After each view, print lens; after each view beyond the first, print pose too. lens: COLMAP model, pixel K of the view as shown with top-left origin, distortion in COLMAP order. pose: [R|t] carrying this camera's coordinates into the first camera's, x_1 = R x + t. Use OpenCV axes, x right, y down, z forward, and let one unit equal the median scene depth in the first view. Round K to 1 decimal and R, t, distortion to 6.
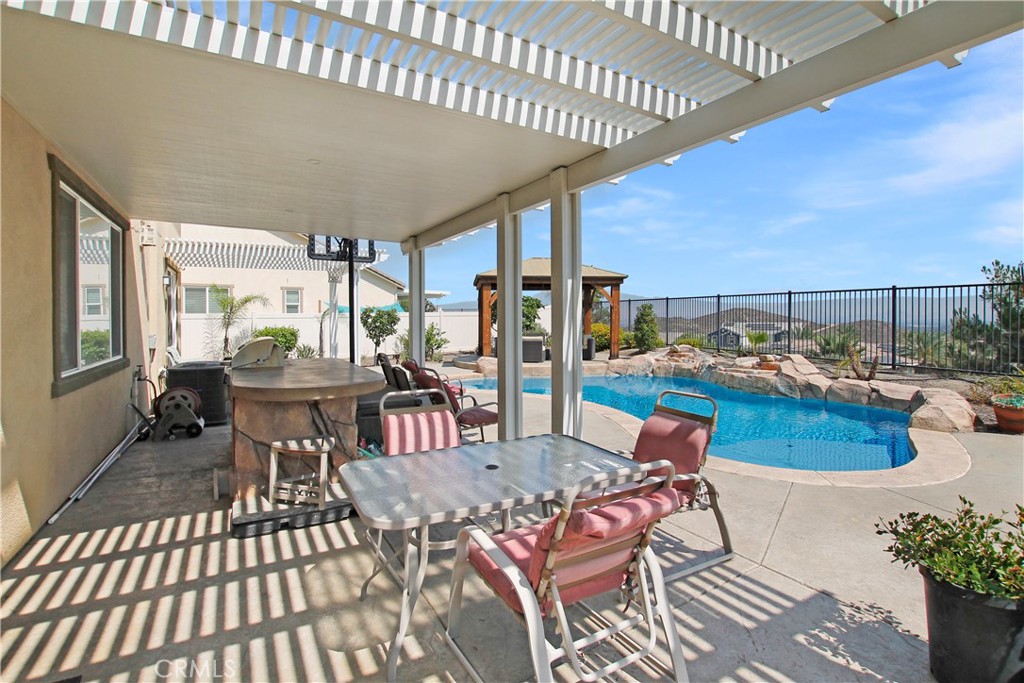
lens RADIAL K [[495.7, 0, 512.0], [0, 495.7, 341.5], [0, 0, 1]] dist [-0.004202, 0.000225]
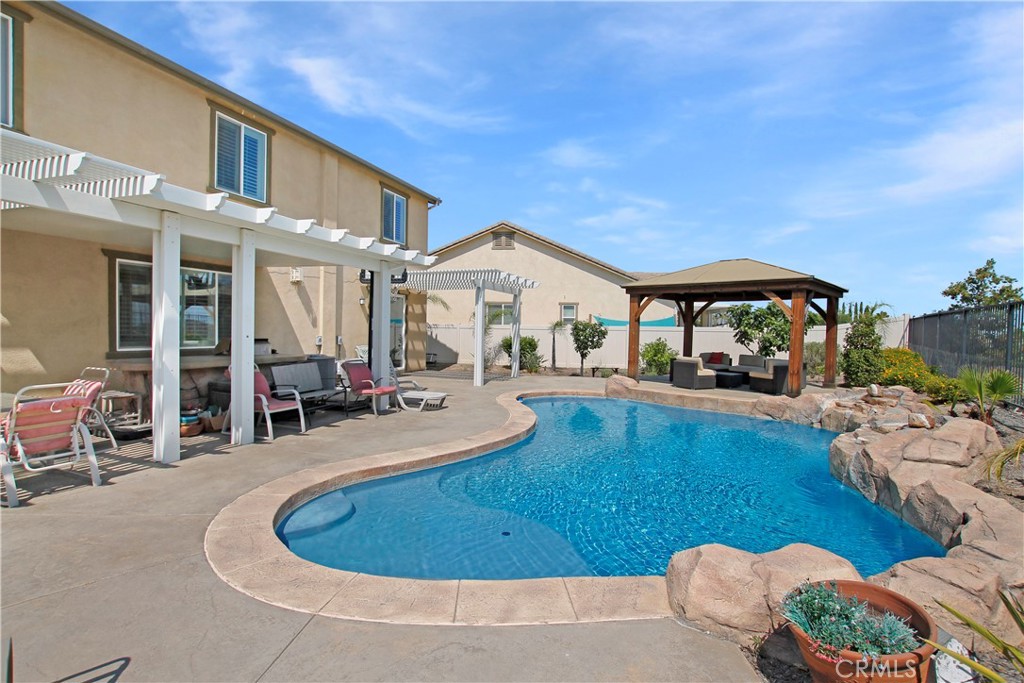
lens RADIAL K [[495.7, 0, 512.0], [0, 495.7, 341.5], [0, 0, 1]] dist [-0.004202, 0.000225]
pose [[0.638880, 0.038144, -0.768360, 0.519314], [-0.060202, 0.998186, -0.000503, -0.018831], [0.766947, 0.046578, 0.640018, 0.262810]]
